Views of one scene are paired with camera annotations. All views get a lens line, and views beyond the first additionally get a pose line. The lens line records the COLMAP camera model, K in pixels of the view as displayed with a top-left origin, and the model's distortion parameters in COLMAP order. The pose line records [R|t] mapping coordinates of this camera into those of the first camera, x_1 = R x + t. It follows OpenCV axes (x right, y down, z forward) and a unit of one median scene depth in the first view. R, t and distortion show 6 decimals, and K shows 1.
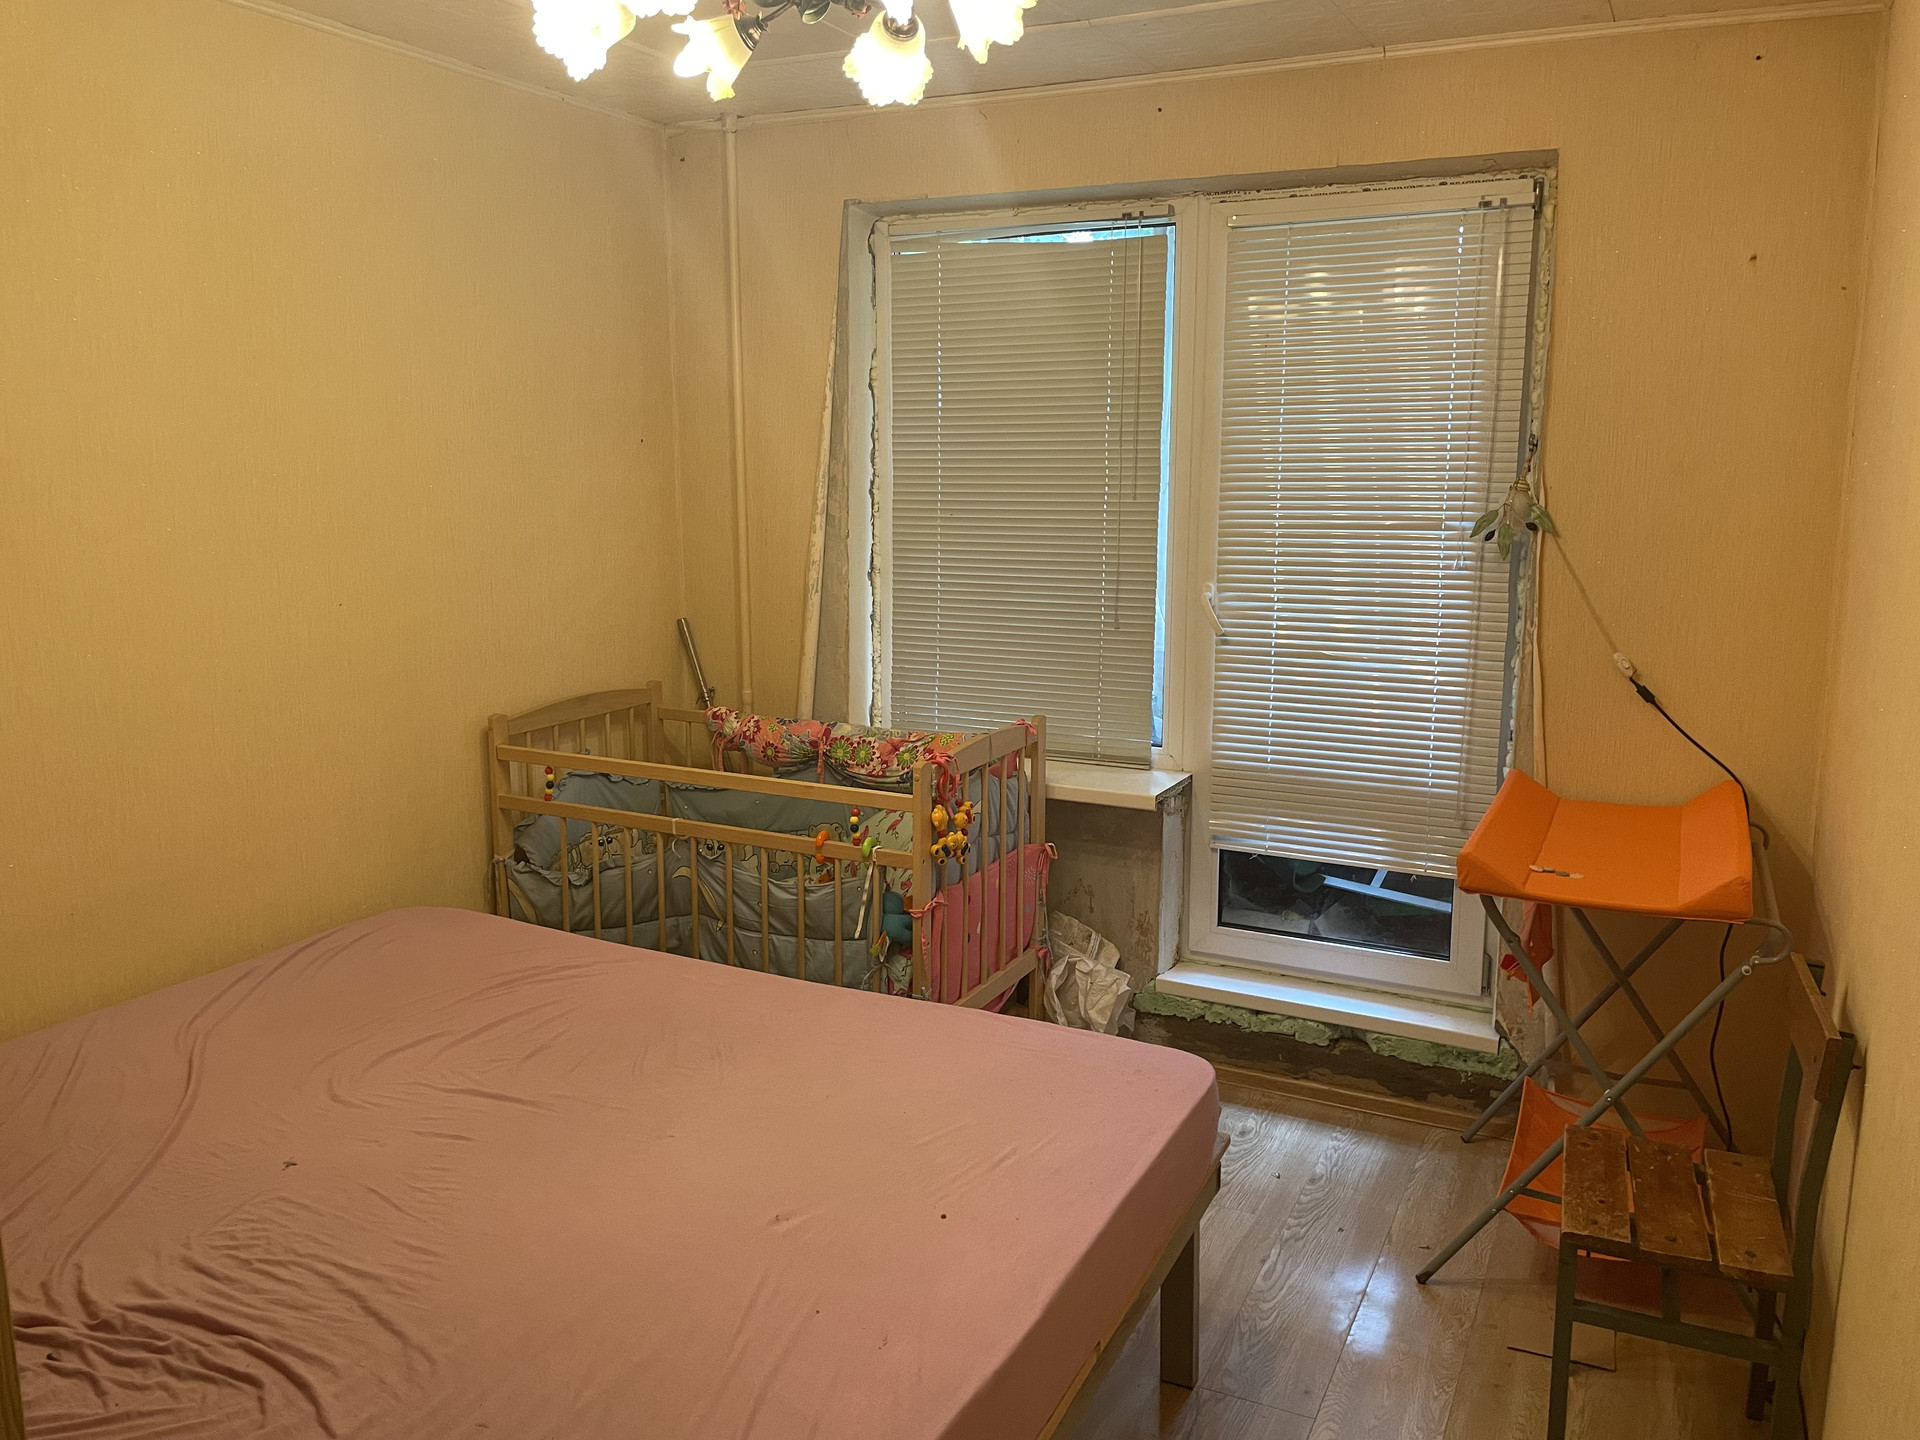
lens RADIAL K [[1456.6, 0, 964.5], [0, 1456.6, 692.2], [0, 0, 1]] dist [0.084196, -0.124922]
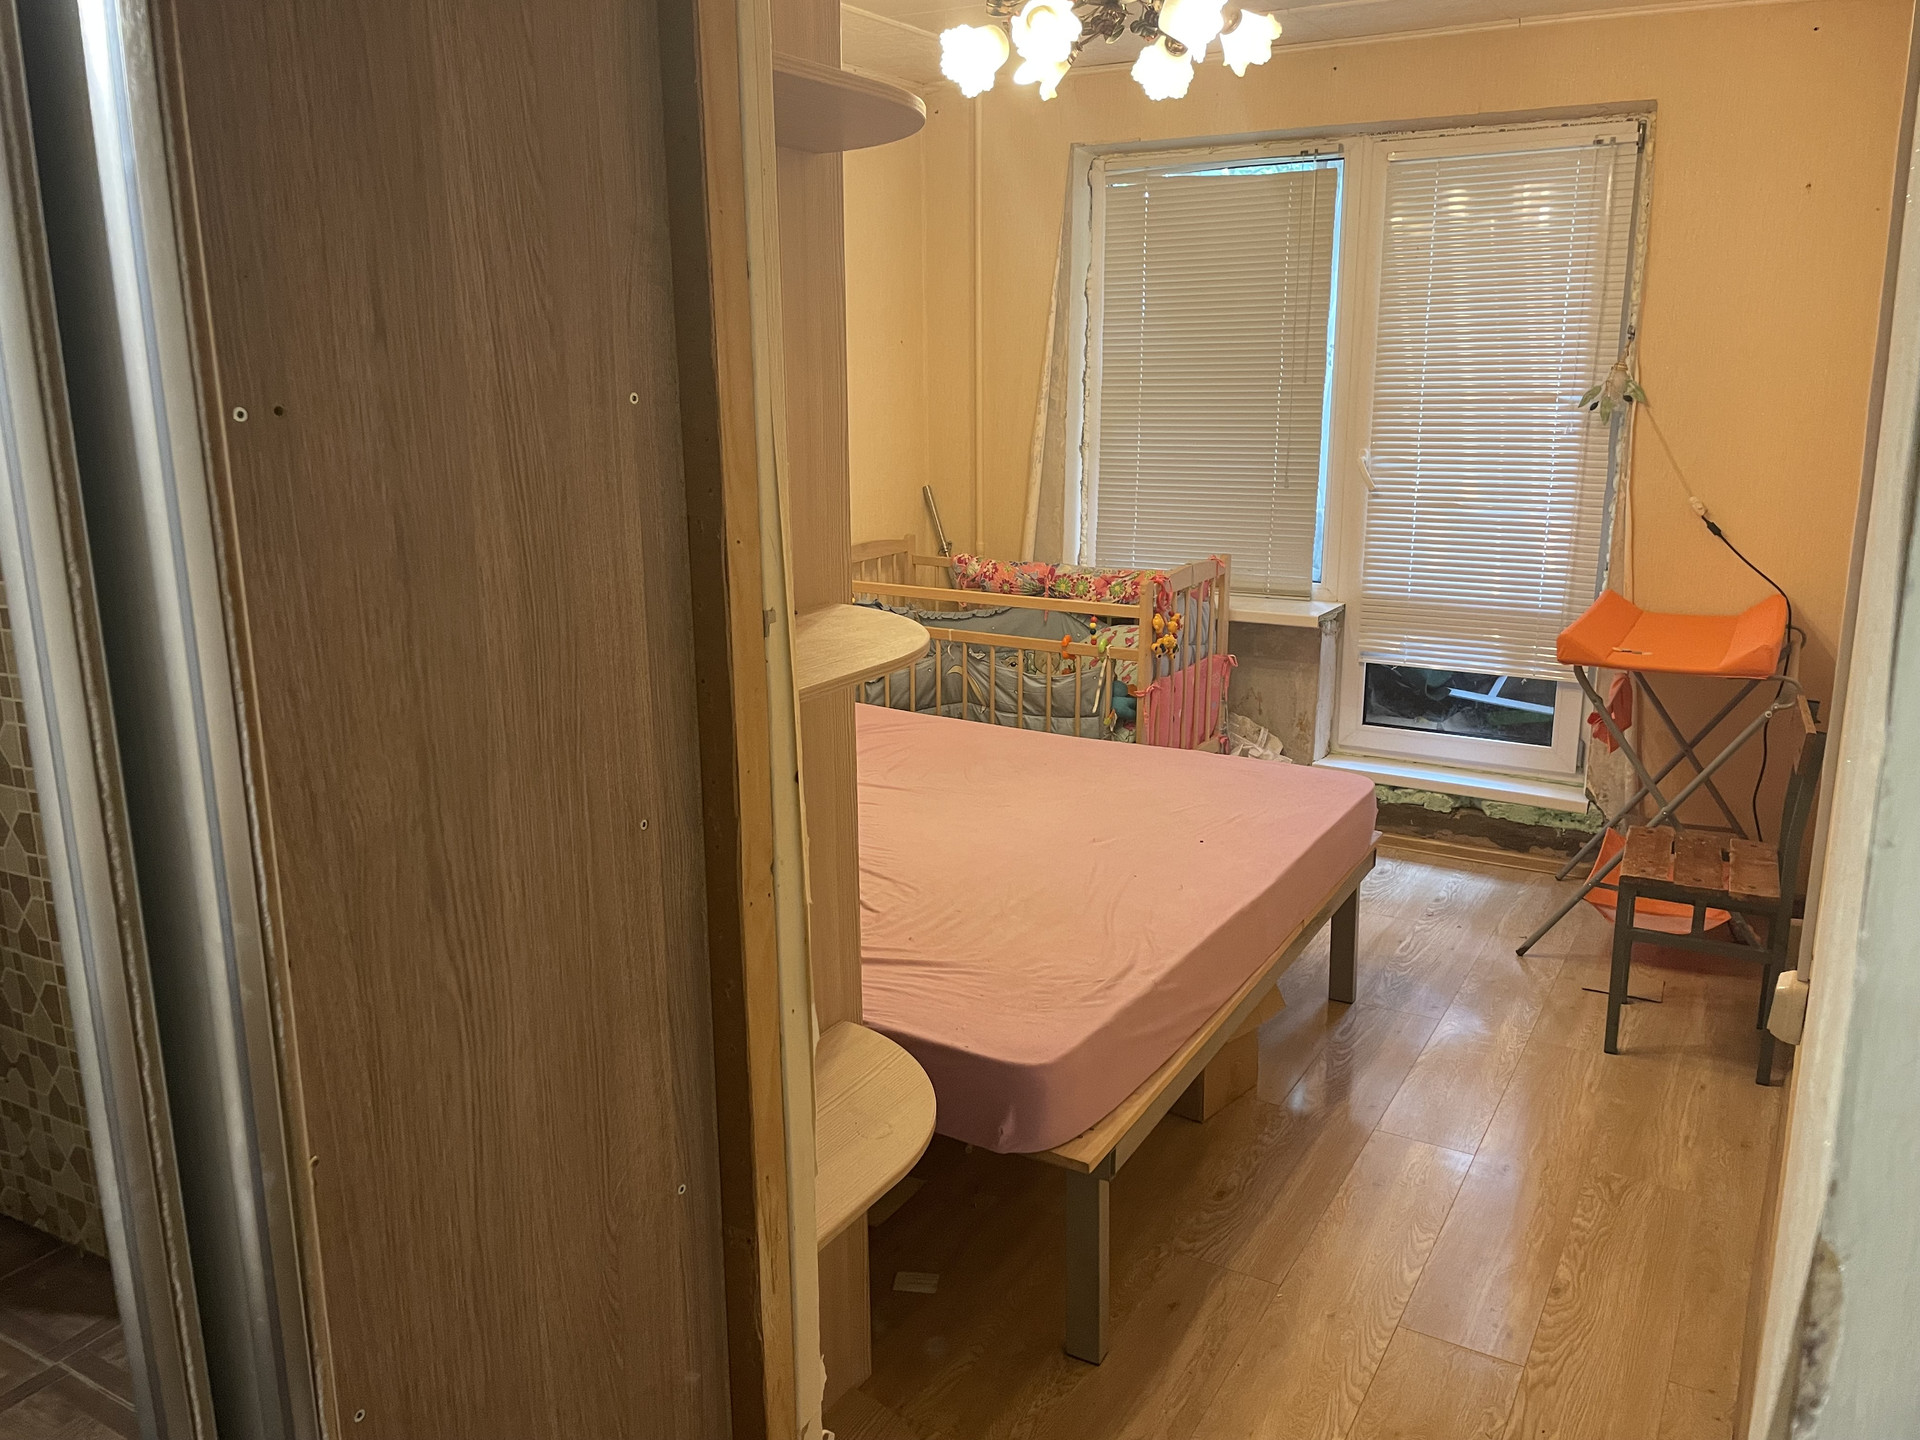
lens RADIAL K [[1460.0, 0, 934.9], [0, 1460.0, 696.2], [0, 0, 1]] dist [0.072332, -0.102477]
pose [[0.996206, 0.009162, -0.086541, -0.094149], [-0.003490, 0.997849, 0.065463, 0.059148], [0.086955, -0.064912, 0.994095, -0.321515]]
